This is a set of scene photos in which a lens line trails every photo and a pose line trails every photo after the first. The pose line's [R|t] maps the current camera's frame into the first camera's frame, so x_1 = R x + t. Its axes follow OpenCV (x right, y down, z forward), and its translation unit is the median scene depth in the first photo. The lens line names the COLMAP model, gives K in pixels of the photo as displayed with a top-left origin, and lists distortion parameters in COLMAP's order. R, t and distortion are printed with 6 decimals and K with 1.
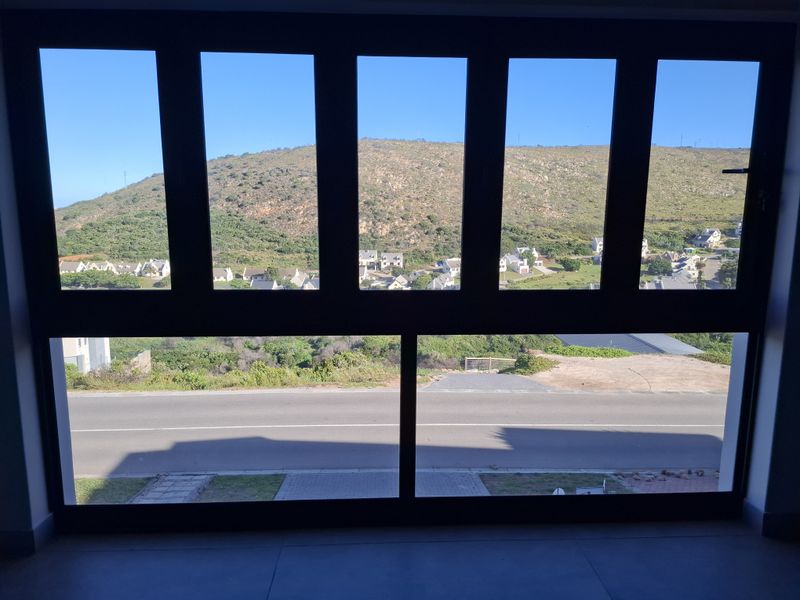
lens RADIAL K [[550.8, 0, 400.0], [0, 550.8, 300.0], [0, 0, 1]] dist [0.131085, -0.153761]
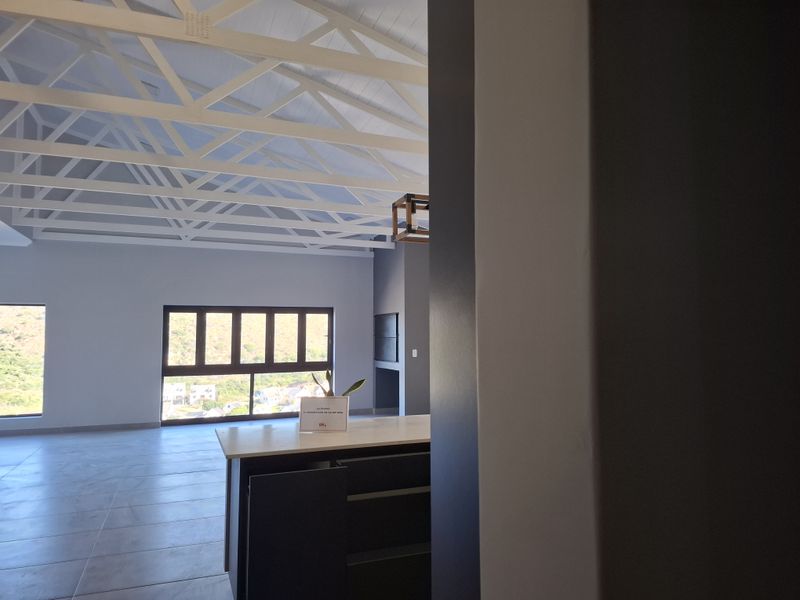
lens RADIAL K [[550.8, 0, 400.0], [0, 550.8, 300.0], [0, 0, 1]] dist [0.131085, -0.153761]
pose [[0.948155, 0.009700, 0.317662, -0.024155], [0.062887, 0.974044, -0.217446, 0.045157], [-0.311526, 0.226149, 0.922935, -0.304922]]
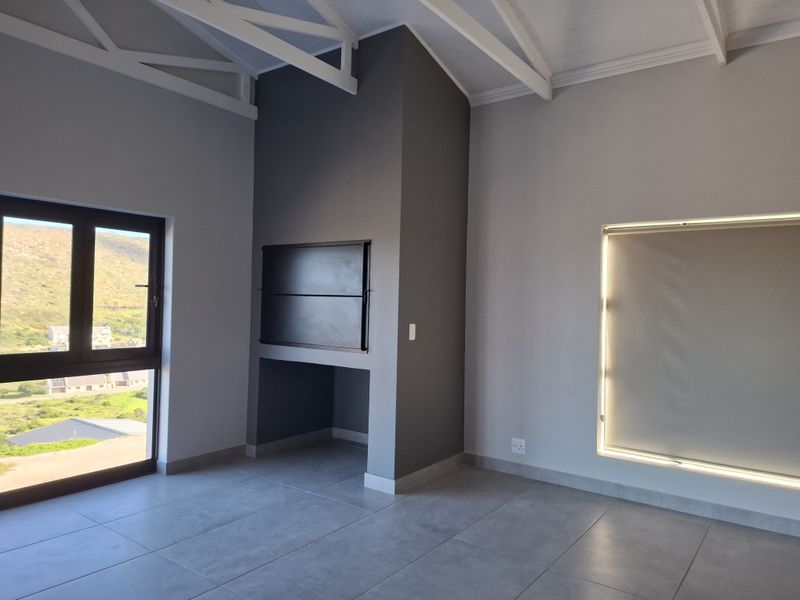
lens RADIAL K [[550.8, 0, 400.0], [0, 550.8, 300.0], [0, 0, 1]] dist [0.131085, -0.153761]
pose [[0.632393, 0.014386, 0.774514, -0.029060], [0.104600, 0.989085, -0.103778, 0.009590], [-0.767553, 0.146642, 0.623986, -0.074936]]
